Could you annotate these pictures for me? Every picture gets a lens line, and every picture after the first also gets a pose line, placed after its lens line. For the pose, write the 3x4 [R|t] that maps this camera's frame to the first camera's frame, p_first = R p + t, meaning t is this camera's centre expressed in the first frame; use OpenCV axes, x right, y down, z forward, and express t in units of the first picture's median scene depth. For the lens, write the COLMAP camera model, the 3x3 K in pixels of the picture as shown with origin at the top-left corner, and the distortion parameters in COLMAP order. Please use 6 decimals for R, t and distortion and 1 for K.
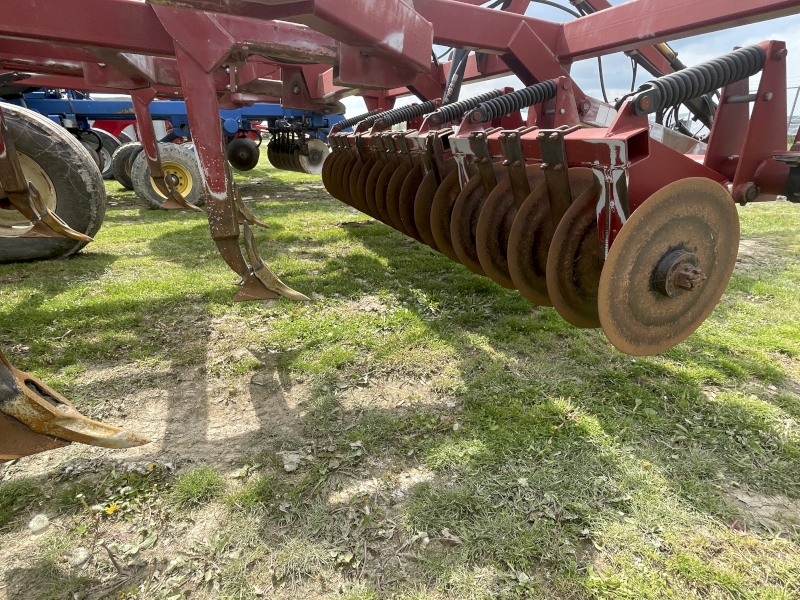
lens RADIAL K [[460.8, 0, 400.0], [0, 460.8, 300.0], [0, 0, 1]] dist [-0.002892, -0.000021]
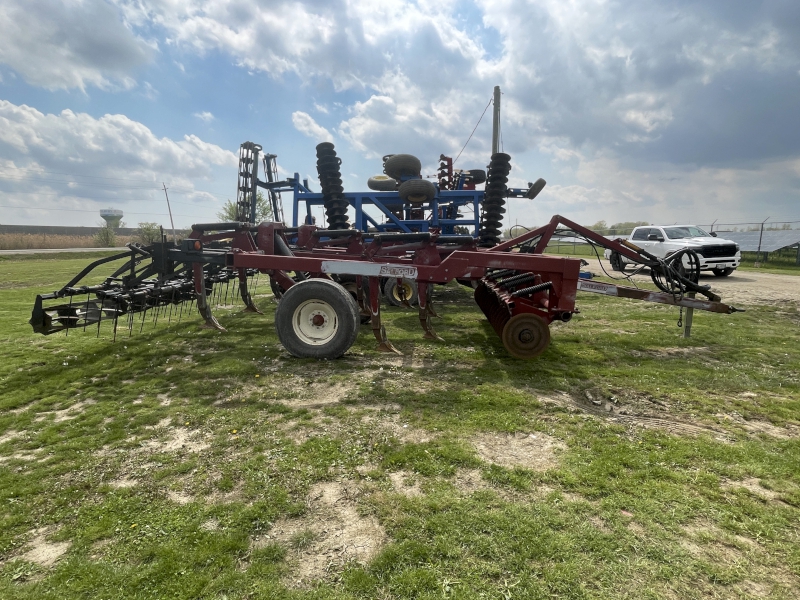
lens RADIAL K [[460.8, 0, 400.0], [0, 460.8, 300.0], [0, 0, 1]] dist [-0.002892, -0.000021]
pose [[0.910717, 0.059137, -0.408775, 0.504638], [-0.142035, 0.974178, -0.175510, 0.204189], [0.387840, 0.217901, 0.895600, -1.273539]]
